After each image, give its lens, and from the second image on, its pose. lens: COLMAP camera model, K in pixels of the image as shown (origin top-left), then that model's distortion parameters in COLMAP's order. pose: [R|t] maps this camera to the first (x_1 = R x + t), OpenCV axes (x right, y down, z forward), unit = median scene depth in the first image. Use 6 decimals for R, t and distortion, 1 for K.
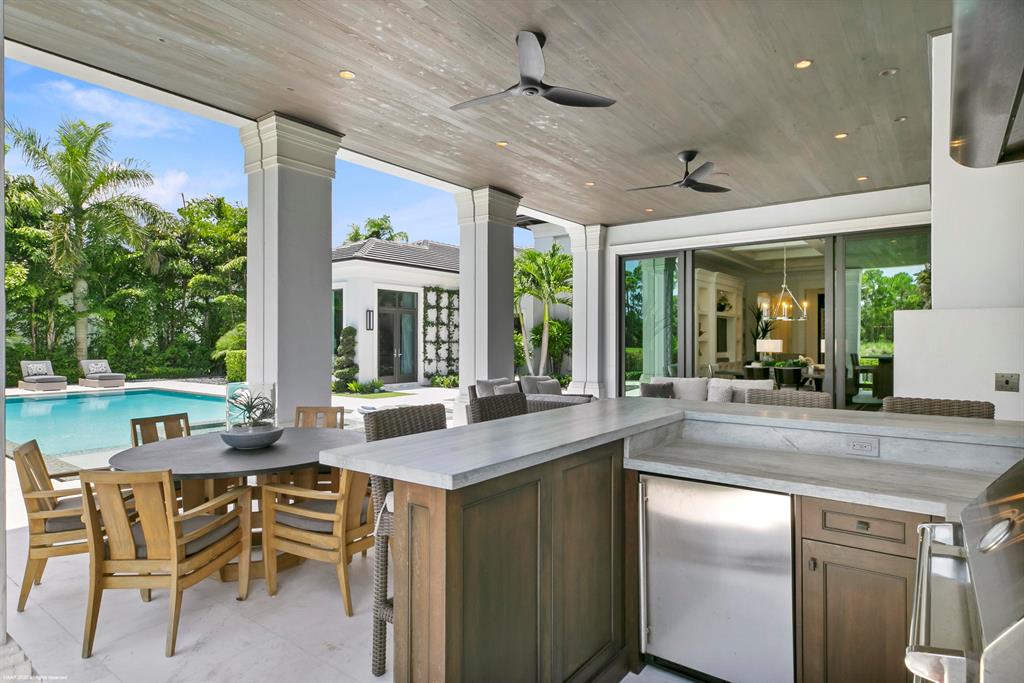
lens RADIAL K [[563.4, 0, 512.0], [0, 563.4, 341.5], [0, 0, 1]] dist [-0.000138, 0.001420]
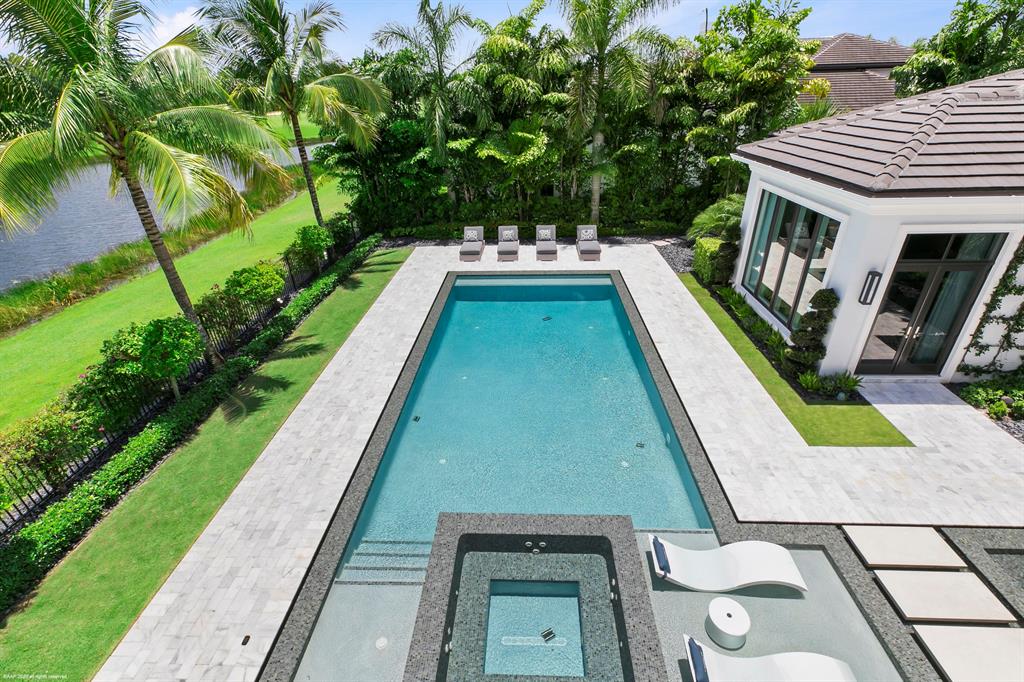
lens RADIAL K [[466.6, 0, 512.0], [0, 466.6, 341.0], [0, 0, 1]] dist [0.001886, -0.000107]
pose [[0.566172, 0.377068, -0.732986, -0.070167], [0.020037, 0.882678, 0.469550, -0.205238], [0.824043, -0.280533, 0.492193, 0.366909]]
